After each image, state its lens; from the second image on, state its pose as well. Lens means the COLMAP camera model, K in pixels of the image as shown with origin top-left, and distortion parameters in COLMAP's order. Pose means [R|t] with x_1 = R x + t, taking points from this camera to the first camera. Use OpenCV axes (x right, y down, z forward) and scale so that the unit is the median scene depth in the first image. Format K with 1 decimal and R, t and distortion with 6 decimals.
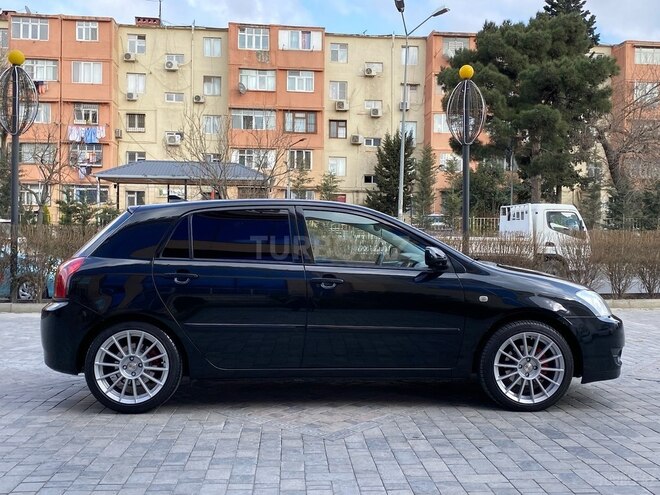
lens RADIAL K [[692.5, 0, 331.9], [0, 692.5, 252.4], [0, 0, 1]] dist [0.012948, 0.000000]
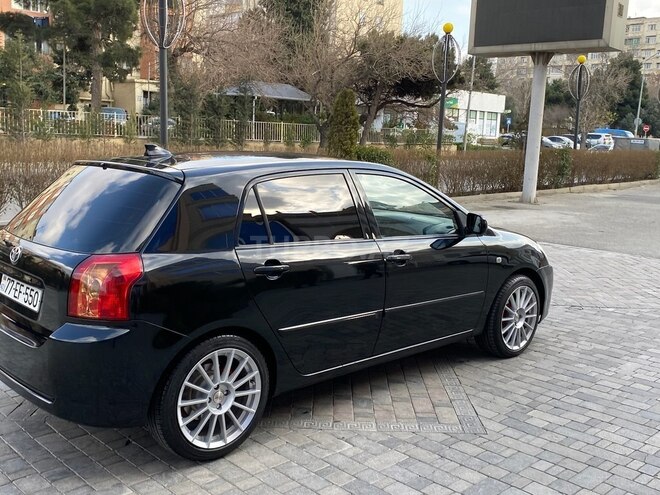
lens RADIAL K [[692.5, 0, 334.5], [0, 692.5, 245.0], [0, 0, 1]] dist [0.012948, 0.000000]
pose [[0.756973, -0.078147, 0.648756, -0.625102], [-0.022453, 0.989126, 0.145346, -0.098406], [-0.653060, -0.124590, 0.746988, 0.375614]]
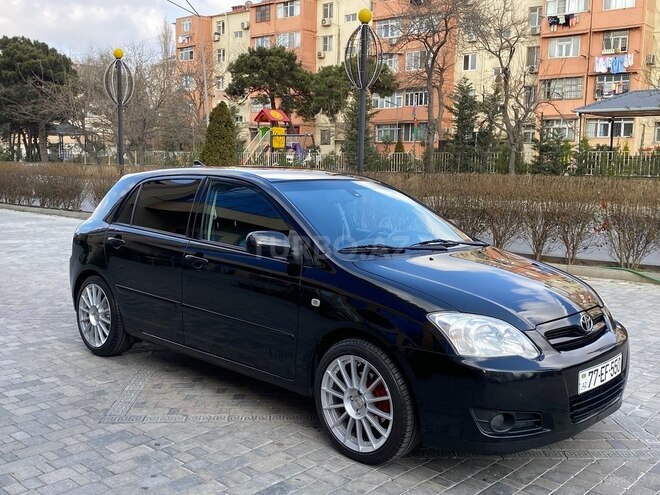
lens RADIAL K [[692.5, 0, 329.1], [0, 692.5, 243.9], [0, 0, 1]] dist [0.012948, 0.000000]
pose [[0.689737, 0.087079, -0.718805, 0.761336], [-0.024456, 0.994977, 0.097069, -0.072608], [0.723647, -0.049372, 0.688402, 0.466721]]
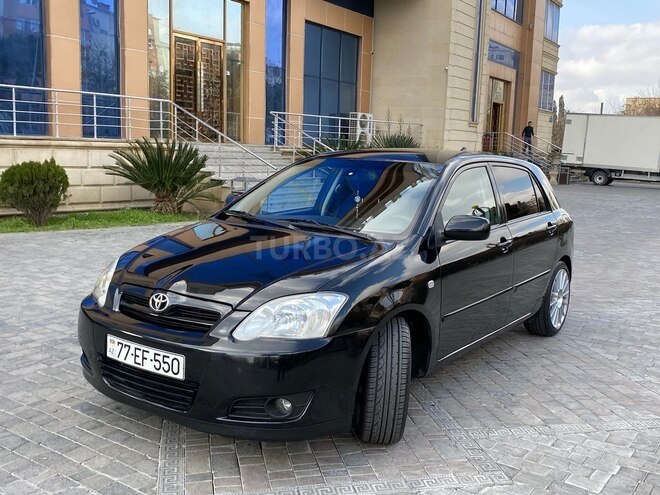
lens RADIAL K [[692.5, 0, 332.2], [0, 692.5, 248.8], [0, 0, 1]] dist [0.012948, 0.000000]
pose [[-0.629998, 0.090023, -0.771361, 0.831626], [-0.040908, 0.988033, 0.148720, -0.081702], [0.775519, 0.125248, -0.618776, 1.704774]]
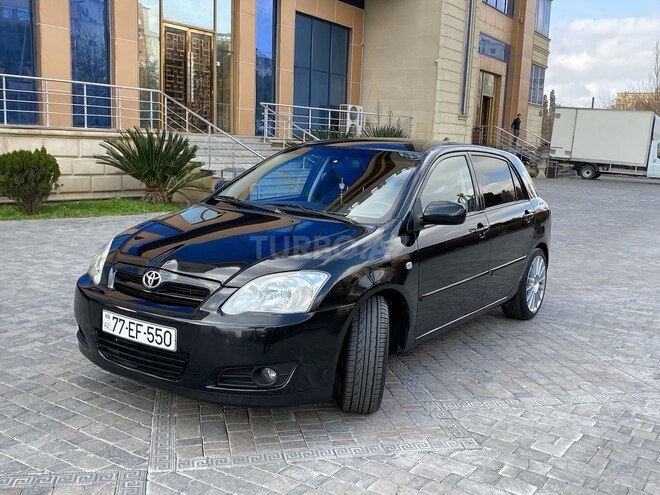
lens RADIAL K [[692.5, 0, 331.0], [0, 692.5, 259.2], [0, 0, 1]] dist [0.012948, 0.000000]
pose [[-0.620964, 0.105577, -0.776696, 0.860682], [-0.048453, 0.983823, 0.172469, -0.076137], [0.782340, 0.144730, -0.605803, 1.738142]]
